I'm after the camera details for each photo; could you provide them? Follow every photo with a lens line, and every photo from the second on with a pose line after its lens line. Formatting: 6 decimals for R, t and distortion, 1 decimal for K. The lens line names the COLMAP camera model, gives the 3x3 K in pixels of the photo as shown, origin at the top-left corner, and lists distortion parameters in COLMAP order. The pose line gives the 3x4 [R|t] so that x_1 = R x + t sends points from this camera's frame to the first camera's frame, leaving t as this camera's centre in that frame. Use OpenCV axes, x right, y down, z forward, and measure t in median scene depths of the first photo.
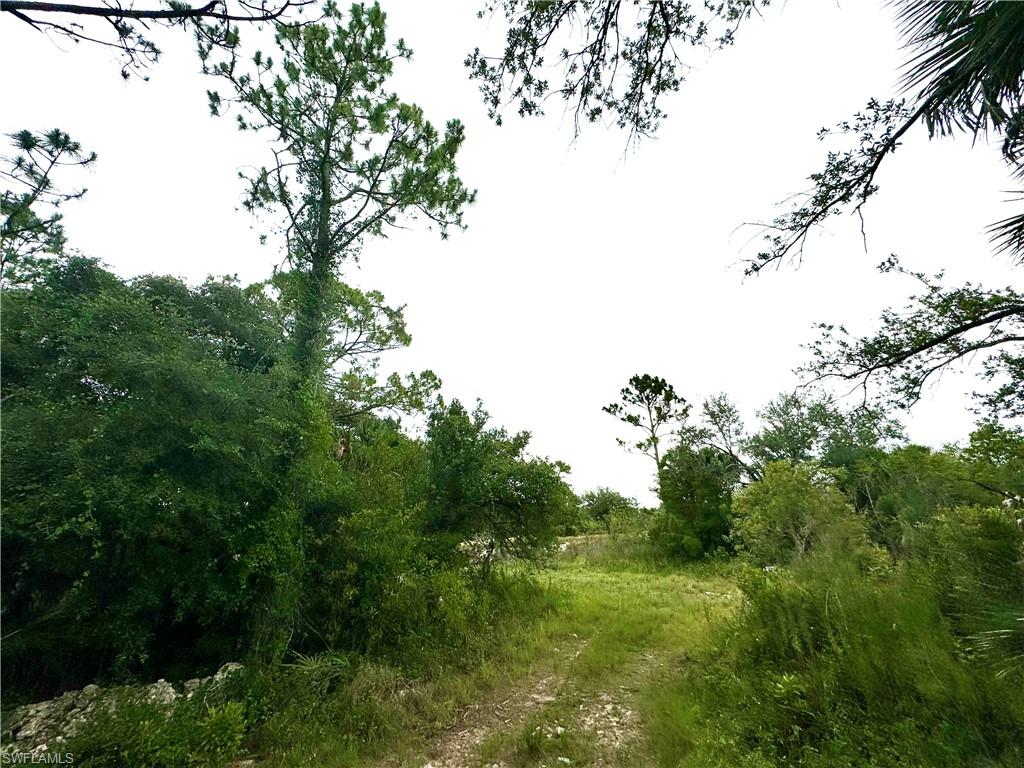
lens RADIAL K [[413.2, 0, 512.0], [0, 413.2, 384.0], [0, 0, 1]] dist [-0.000531, -0.000010]
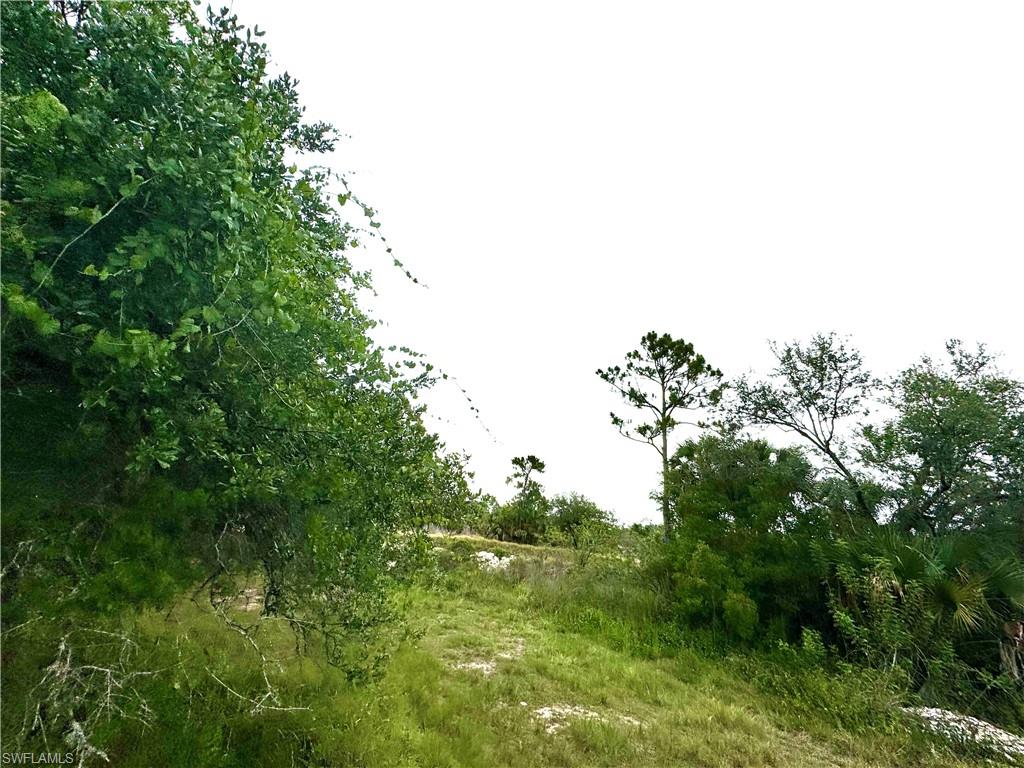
lens RADIAL K [[413.2, 0, 512.0], [0, 413.2, 384.0], [0, 0, 1]] dist [-0.000531, -0.000010]
pose [[0.985727, 0.167514, 0.016794, 0.071895], [-0.167516, 0.985868, -0.001325, 0.104803], [-0.016778, -0.001507, 0.999858, 0.316330]]
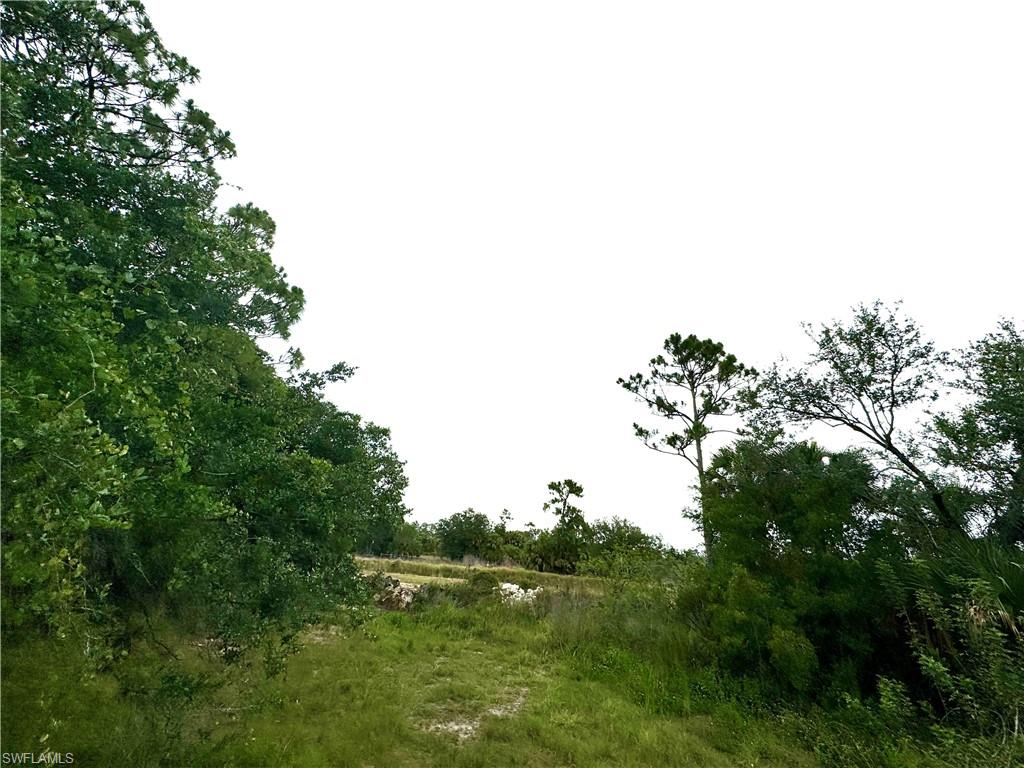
lens RADIAL K [[413.2, 0, 512.0], [0, 413.2, 384.0], [0, 0, 1]] dist [-0.000531, -0.000010]
pose [[0.991213, 0.101428, -0.084906, 0.112564], [-0.106089, 0.992980, -0.052306, 0.115117], [0.079005, 0.060854, 0.995015, 0.354936]]
